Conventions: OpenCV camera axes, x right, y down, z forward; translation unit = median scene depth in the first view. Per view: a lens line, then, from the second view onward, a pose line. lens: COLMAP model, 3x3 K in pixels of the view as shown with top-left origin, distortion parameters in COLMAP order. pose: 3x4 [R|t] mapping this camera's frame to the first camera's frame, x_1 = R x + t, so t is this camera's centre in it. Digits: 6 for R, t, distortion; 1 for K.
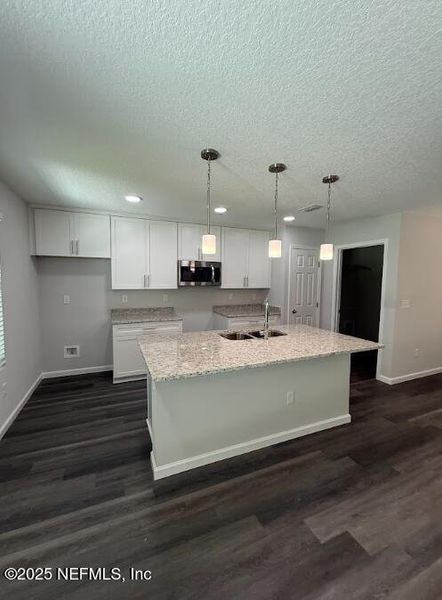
lens RADIAL K [[249.2, 0, 219.7], [0, 249.2, 297.2], [0, 0, 1]] dist [0.002305, 0.000387]
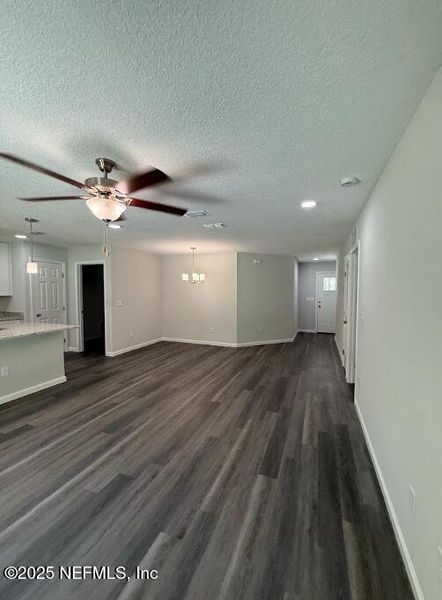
lens RADIAL K [[242.1, 0, 229.9], [0, 242.1, 301.4], [0, 0, 1]] dist [0.000721, 0.000109]
pose [[0.688675, -0.041223, 0.723897, 0.128331], [0.057327, 0.998353, 0.002315, 0.056201], [-0.722800, 0.039904, 0.689904, -0.580659]]
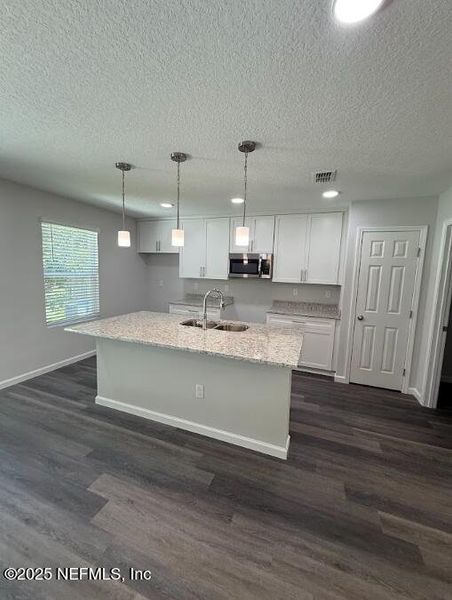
lens RADIAL K [[249.2, 0, 222.5], [0, 249.2, 298.6], [0, 0, 1]] dist [0.001568, 0.000345]
pose [[0.718341, 0.093369, -0.689397, 0.670977], [-0.077874, 0.995517, 0.053685, -0.010298], [0.691319, 0.015122, 0.722392, 0.243121]]
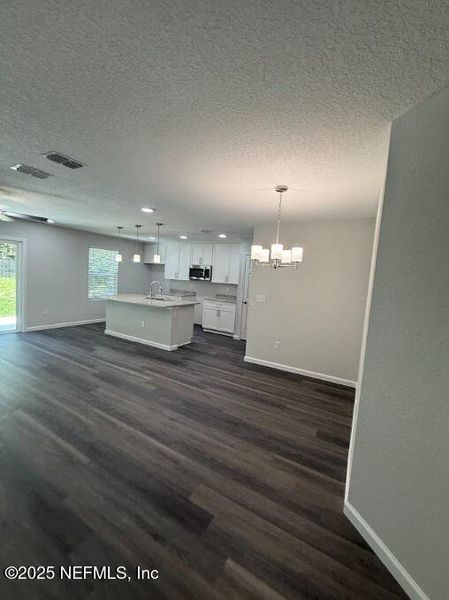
lens RADIAL K [[242.4, 0, 223.7], [0, 242.4, 298.6], [0, 0, 1]] dist [0.001763, 0.000044]
pose [[0.601628, 0.099397, -0.792568, 1.660977], [-0.120468, 0.992169, 0.032984, 0.009841], [0.789640, 0.075635, 0.608890, 0.154029]]
